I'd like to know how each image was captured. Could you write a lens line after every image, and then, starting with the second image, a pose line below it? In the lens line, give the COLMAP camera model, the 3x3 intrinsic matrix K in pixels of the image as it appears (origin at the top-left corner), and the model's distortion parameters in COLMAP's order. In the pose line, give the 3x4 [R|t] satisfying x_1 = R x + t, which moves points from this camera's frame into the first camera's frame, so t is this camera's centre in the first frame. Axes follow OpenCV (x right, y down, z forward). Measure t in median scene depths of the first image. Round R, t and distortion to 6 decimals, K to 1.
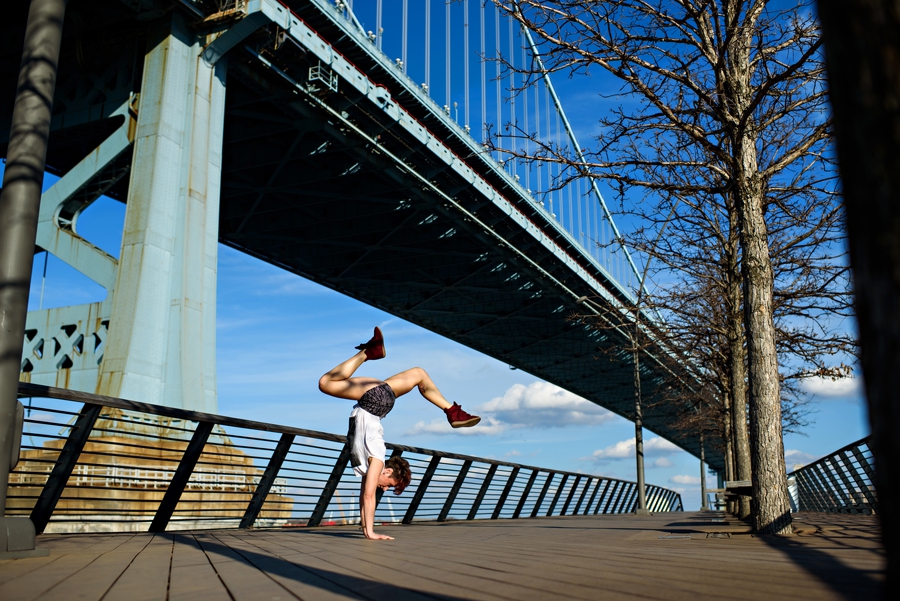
lens RADIAL K [[897.9, 0, 450.0], [0, 897.9, 300.5], [0, 0, 1]] dist [-0.102697, 0.113303]
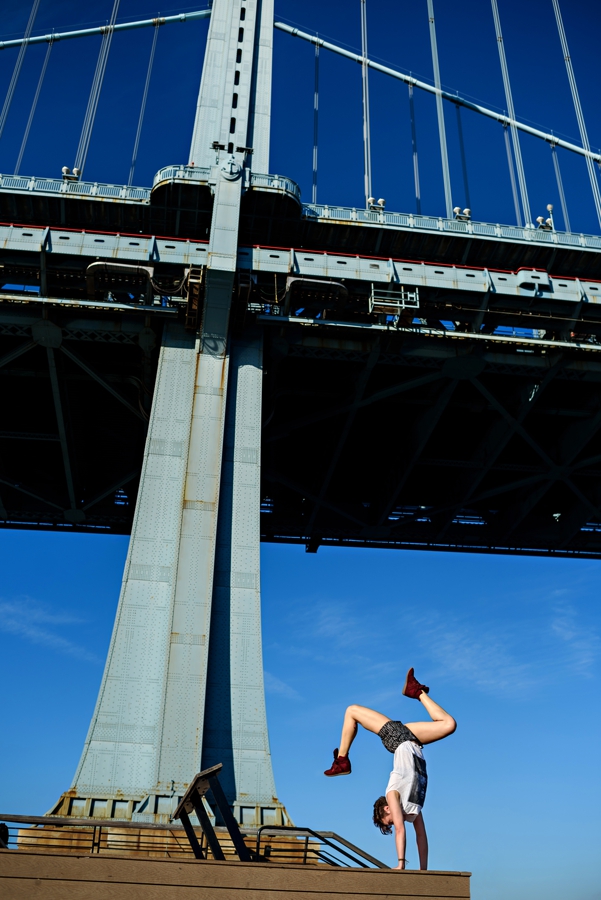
lens RADIAL K [[897.9, 0, 300.5], [0, 897.9, 450.0], [0, 0, 1]] dist [-0.102697, 0.113303]
pose [[0.526832, -0.411024, -0.743981, 0.326705], [0.185026, 0.909770, -0.371595, 0.130369], [0.829586, 0.058112, 0.555346, 0.526370]]
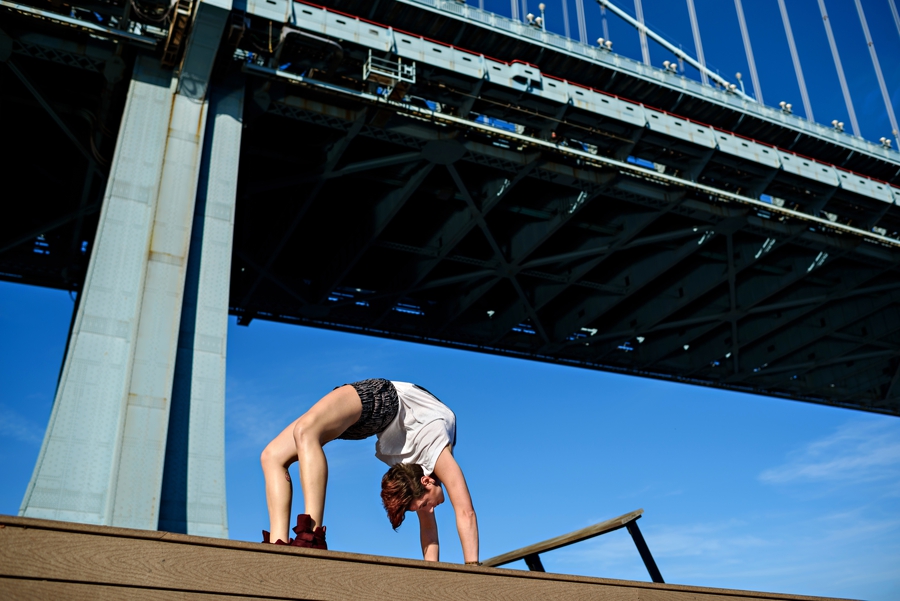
lens RADIAL K [[897.9, 0, 450.0], [0, 897.9, 300.5], [0, 0, 1]] dist [-0.102697, 0.113303]
pose [[0.758735, -0.293961, -0.581299, 0.262172], [0.170920, 0.950959, -0.257806, 0.122173], [0.628577, 0.096251, 0.771769, 0.492906]]
